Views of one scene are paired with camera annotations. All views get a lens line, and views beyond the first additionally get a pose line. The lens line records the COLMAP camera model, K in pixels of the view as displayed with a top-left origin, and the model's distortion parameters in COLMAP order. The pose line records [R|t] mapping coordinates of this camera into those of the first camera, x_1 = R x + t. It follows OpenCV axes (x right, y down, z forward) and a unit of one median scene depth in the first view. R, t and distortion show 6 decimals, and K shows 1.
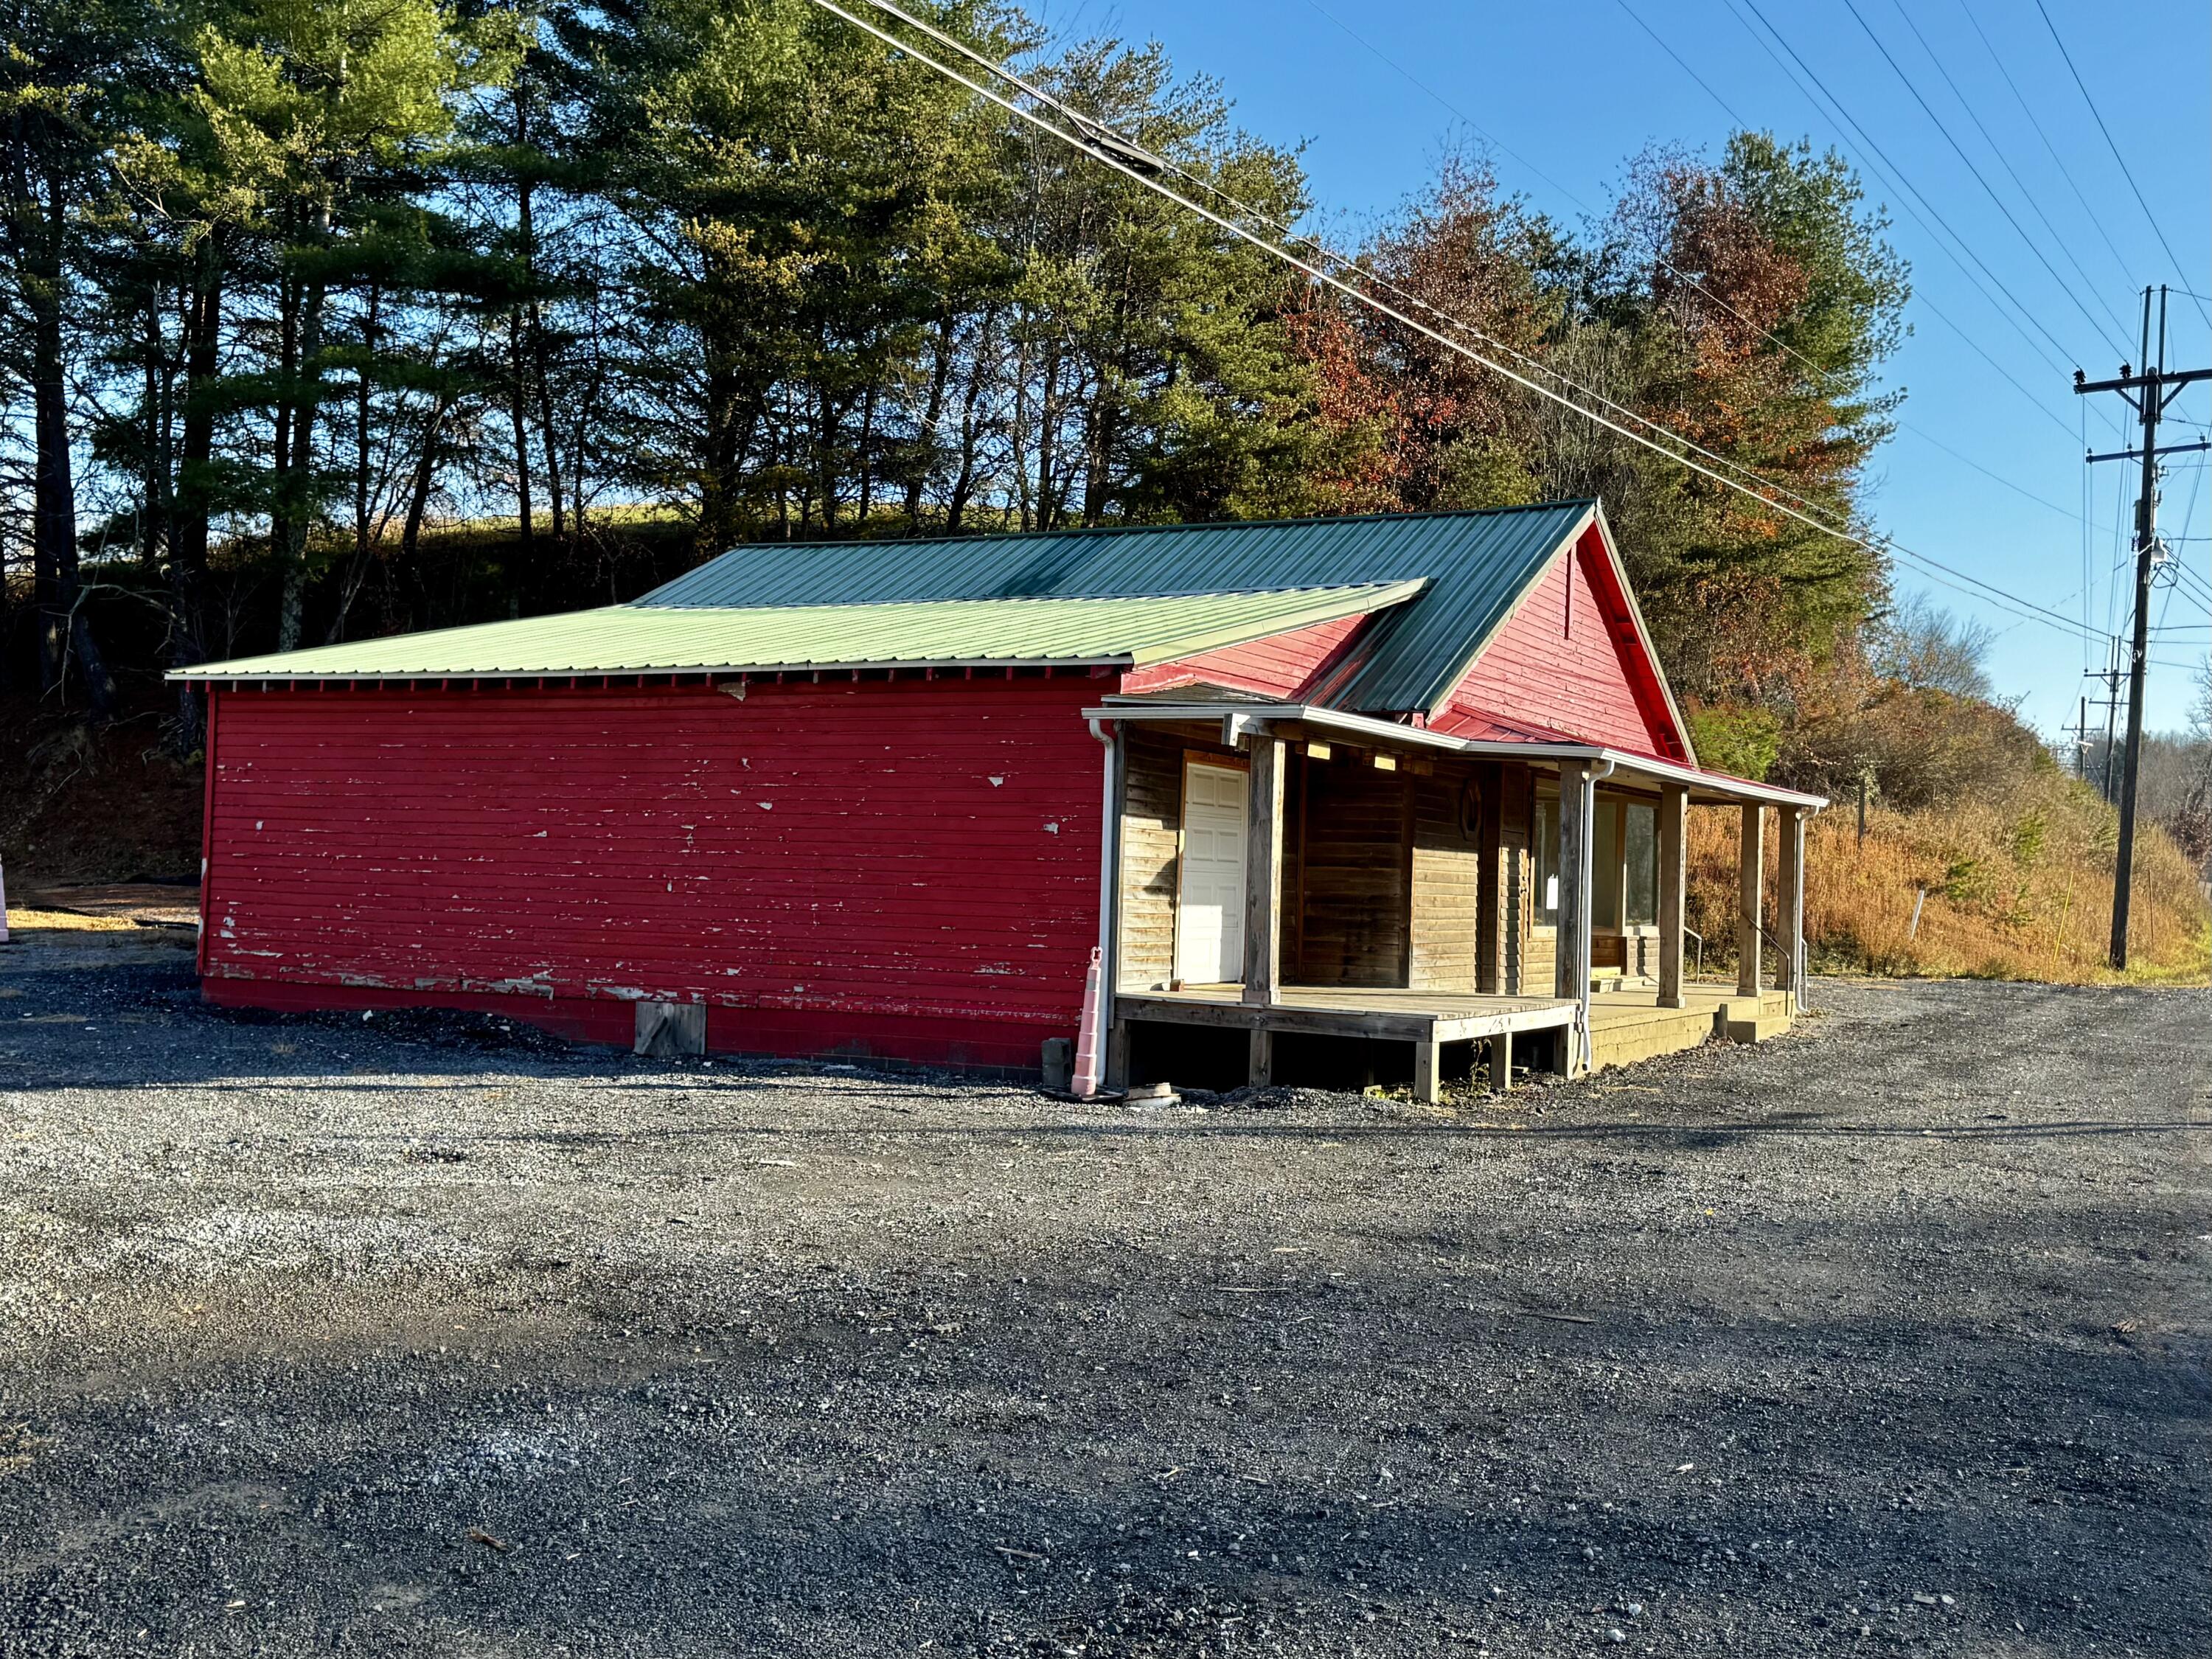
lens RADIAL K [[2238.0, 0, 1106.0], [0, 2238.0, 829.5], [0, 0, 1]] dist [0.135437, -0.226886]
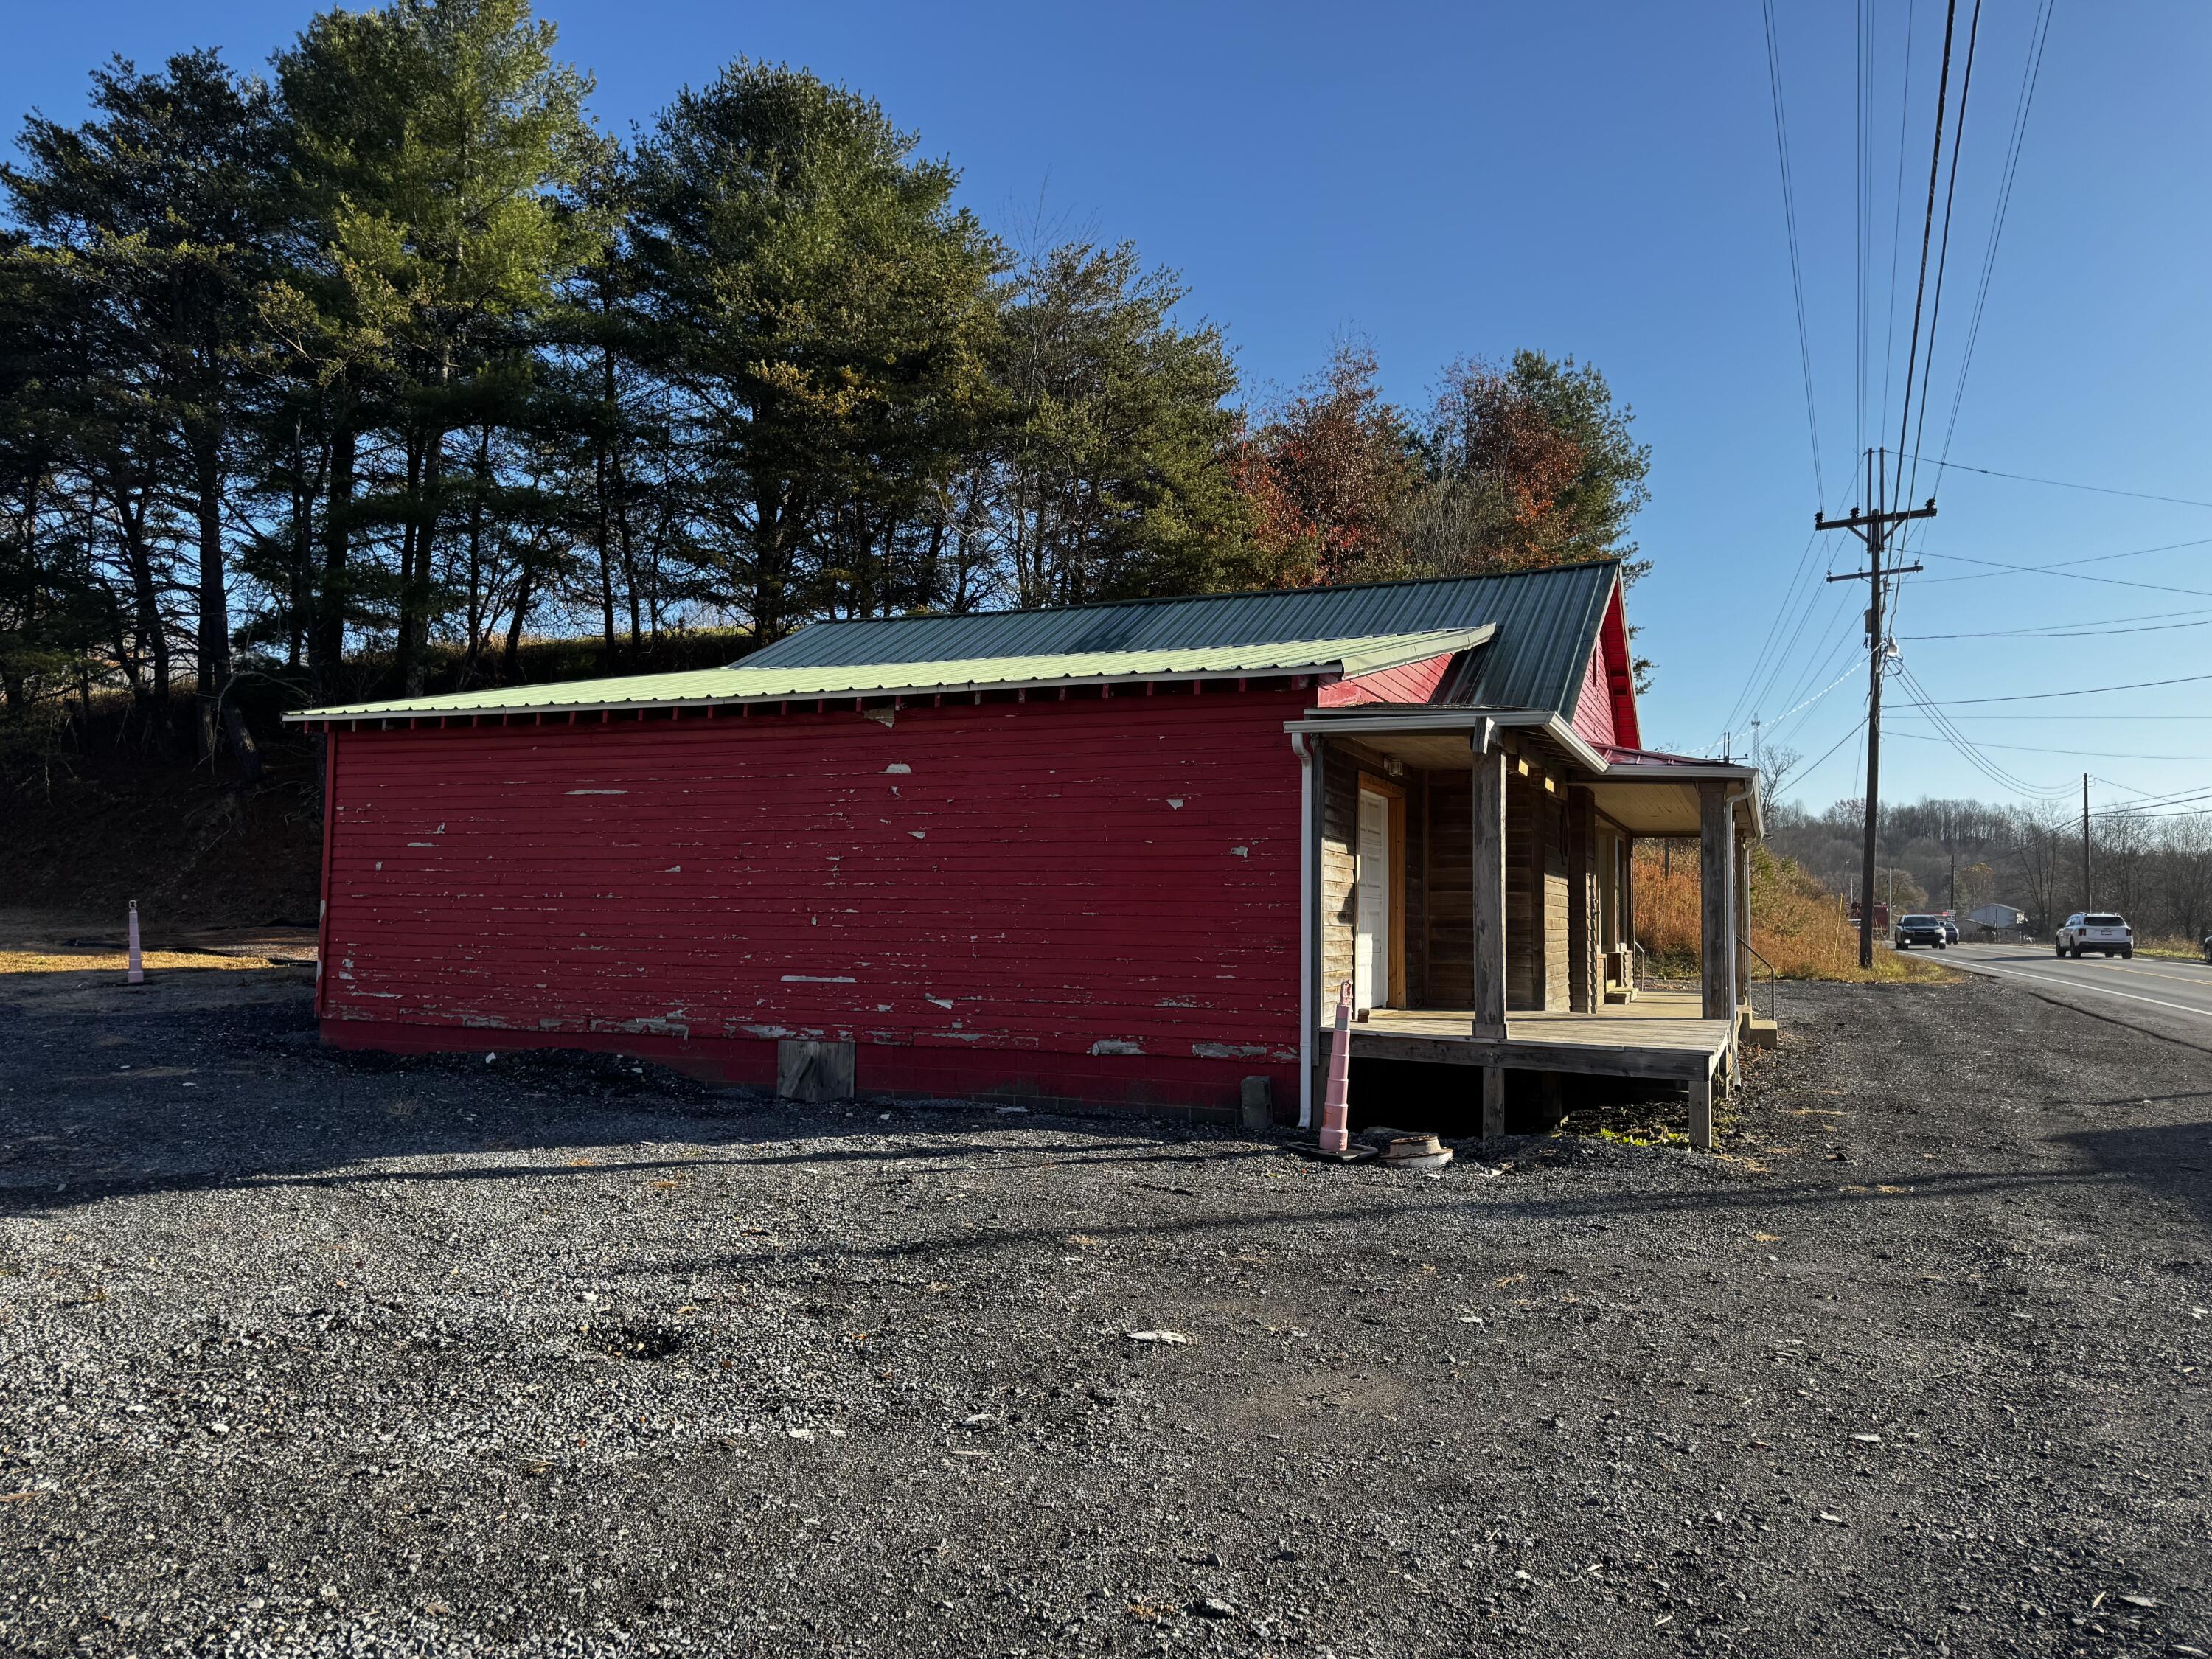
lens RADIAL K [[1526.4, 0, 1106.0], [0, 1526.4, 829.5], [0, 0, 1]] dist [0.093593, -0.128547]
pose [[0.997091, -0.010670, 0.075472, -0.064829], [0.013054, 0.999429, -0.031174, 0.004636], [-0.075096, 0.032069, 0.996660, 0.182619]]
